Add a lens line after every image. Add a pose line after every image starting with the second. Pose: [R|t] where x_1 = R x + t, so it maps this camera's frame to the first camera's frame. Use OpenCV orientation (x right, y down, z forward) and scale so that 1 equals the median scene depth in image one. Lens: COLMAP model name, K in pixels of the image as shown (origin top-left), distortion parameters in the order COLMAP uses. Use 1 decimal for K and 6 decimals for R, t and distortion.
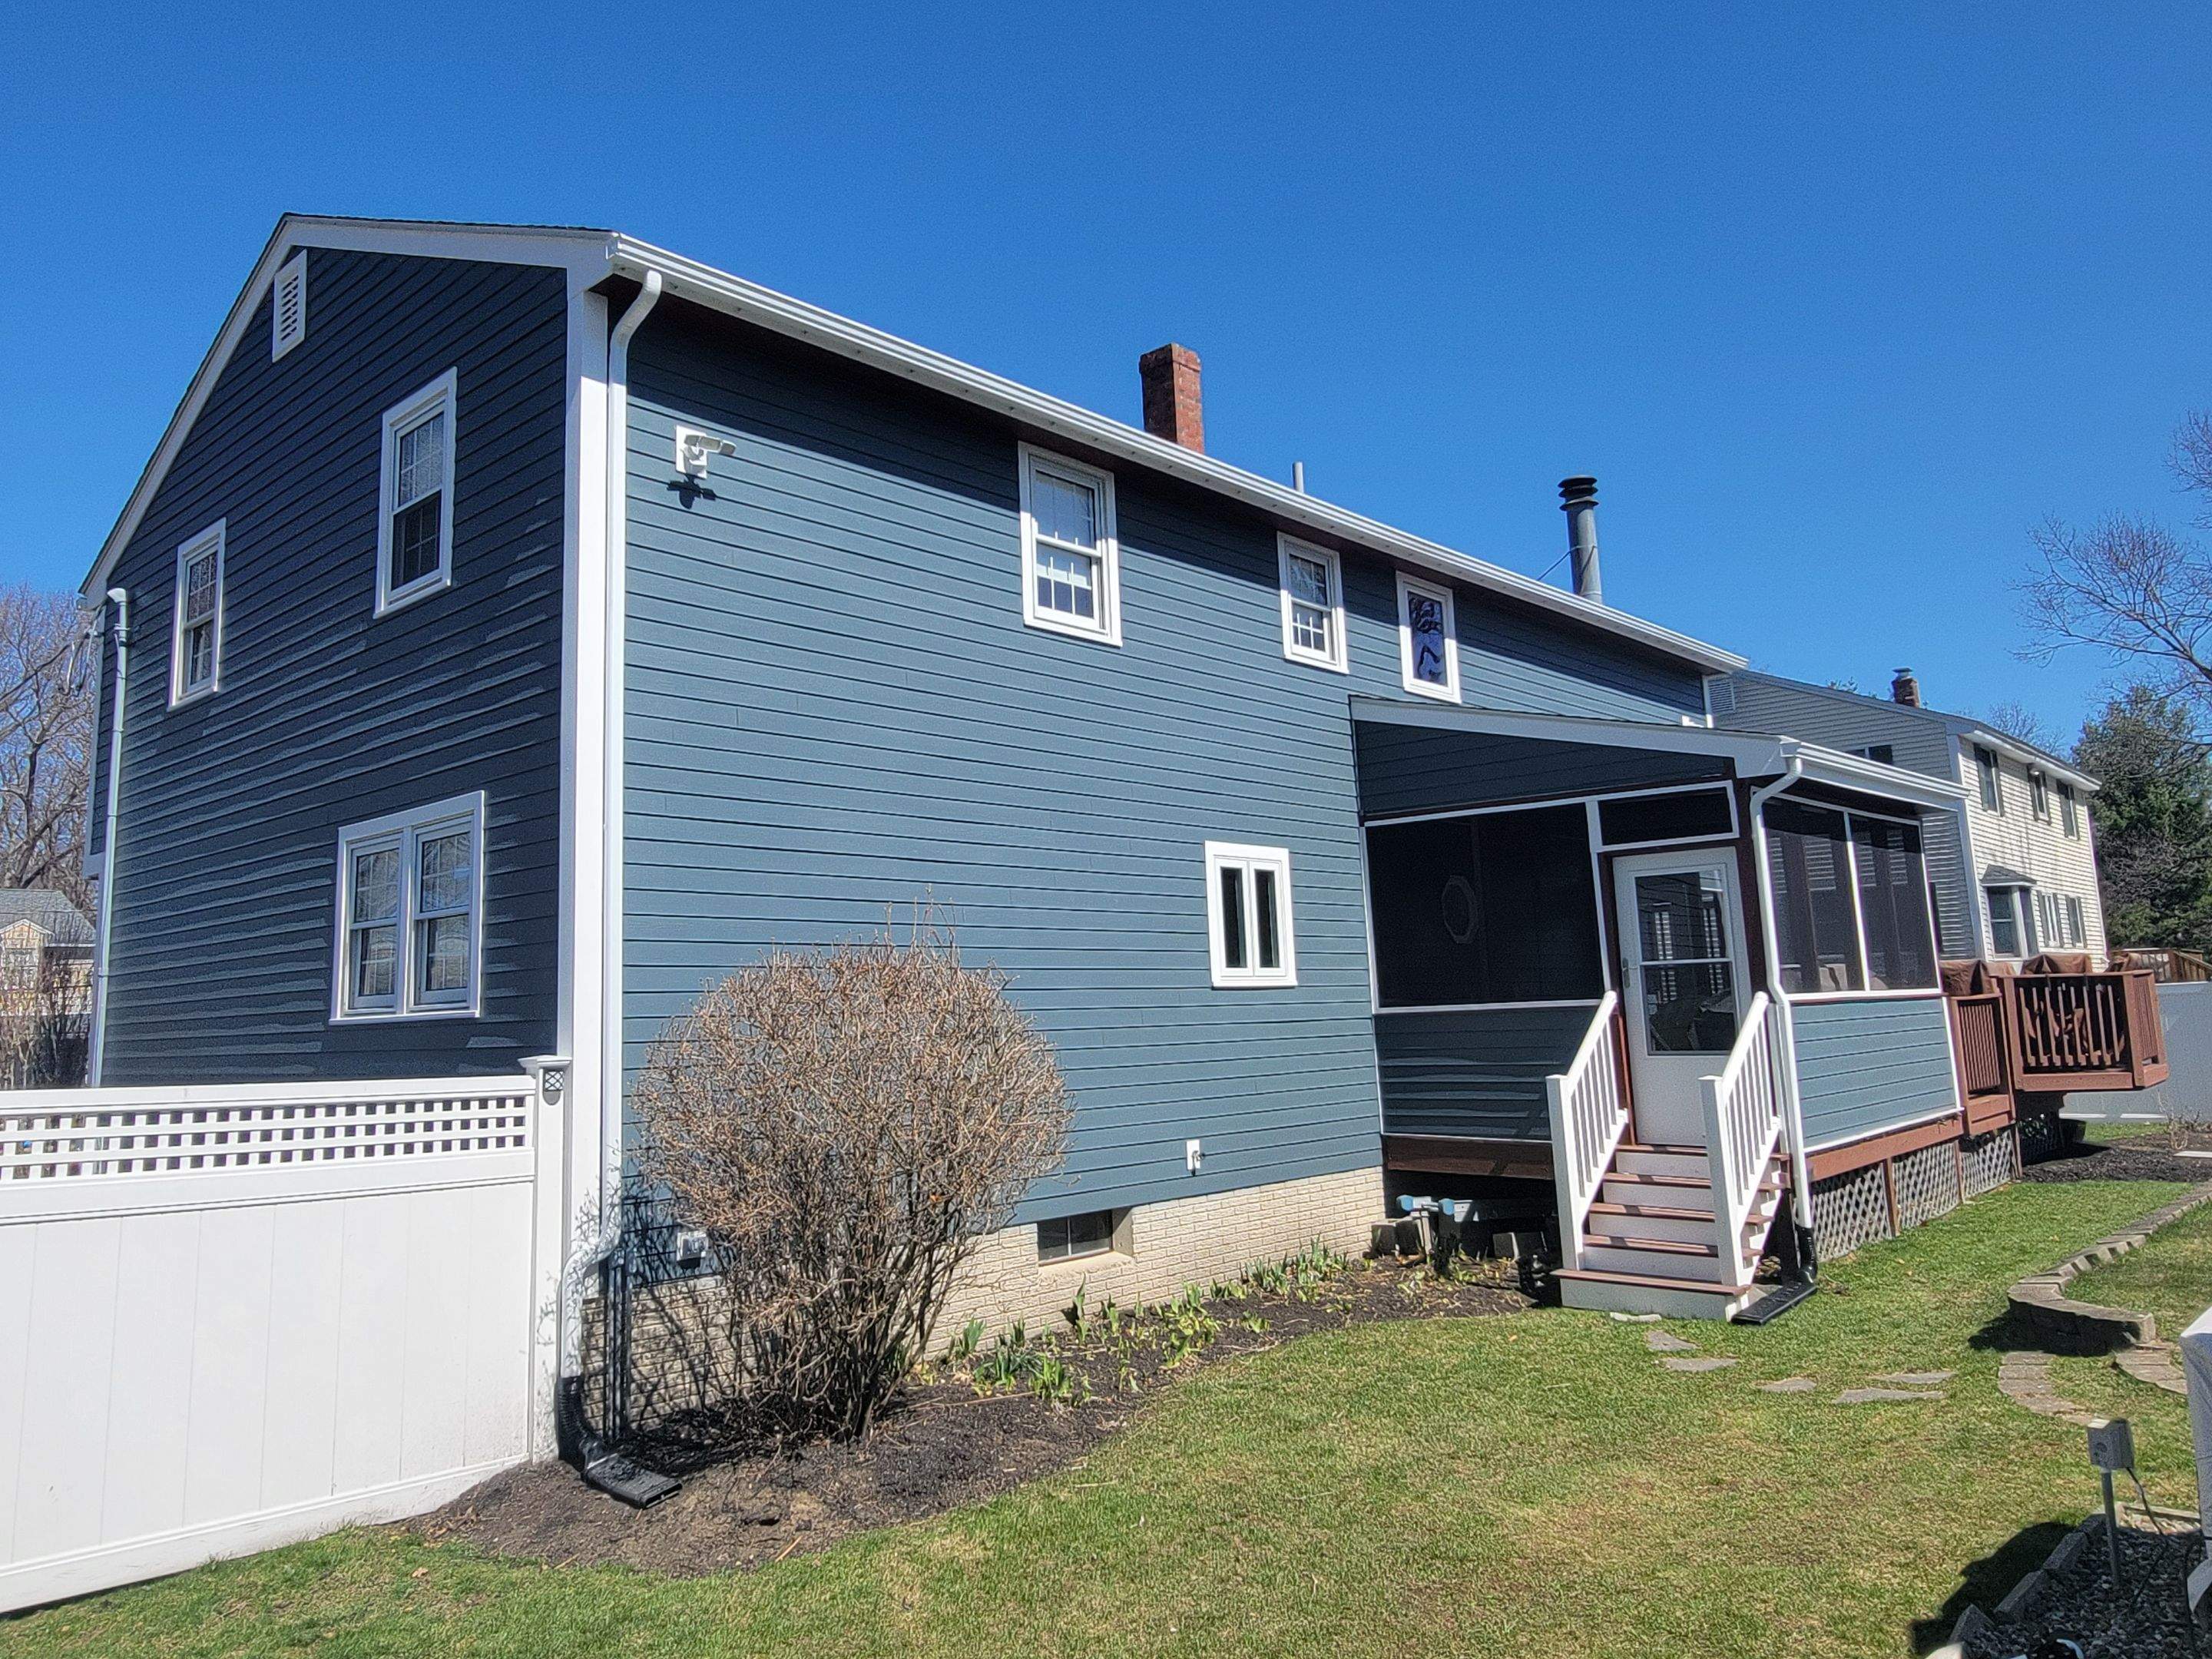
lens RADIAL K [[1554.0, 0, 1106.0], [0, 1554.0, 829.5], [0, 0, 1]] dist [0.086049, -0.000011]
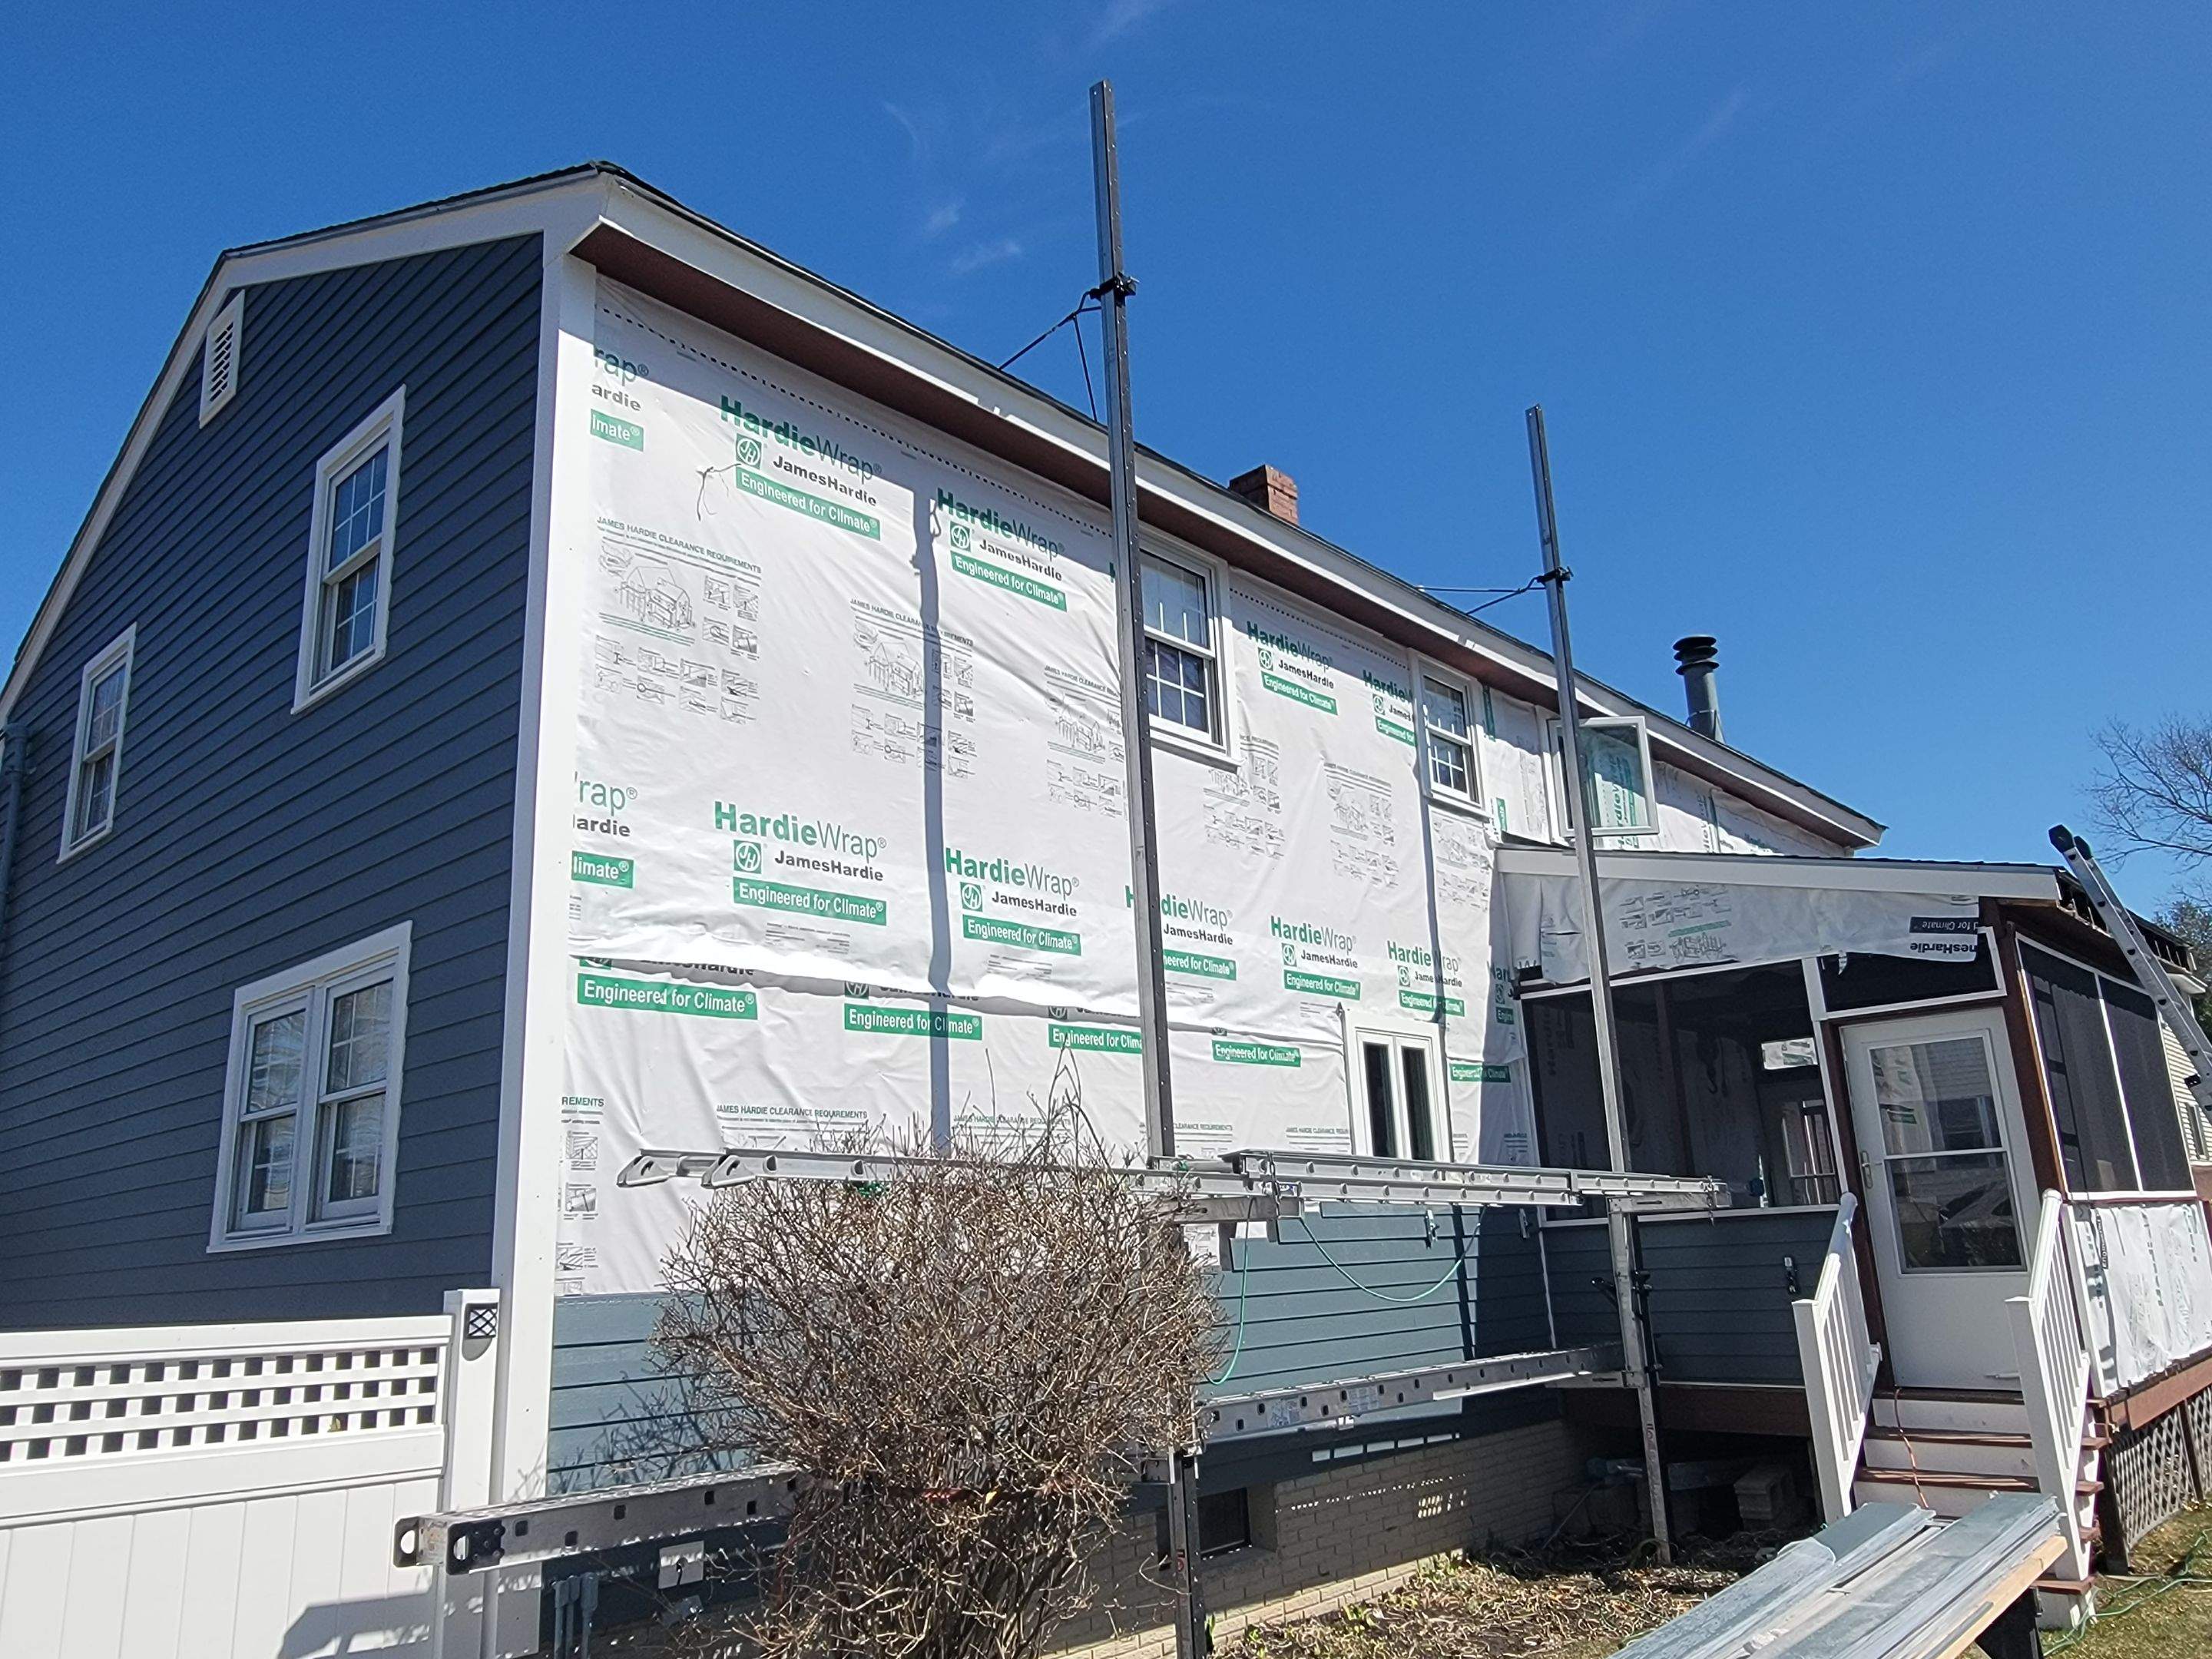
lens RADIAL K [[1541.9, 0, 1167.9], [0, 1541.9, 910.2], [0, 0, 1]] dist [0.048474, -0.000156]
pose [[0.999769, -0.011329, 0.018271, -0.045616], [0.013114, 0.994828, -0.100719, 0.038820], [-0.017035, 0.100936, 0.994747, 0.218691]]
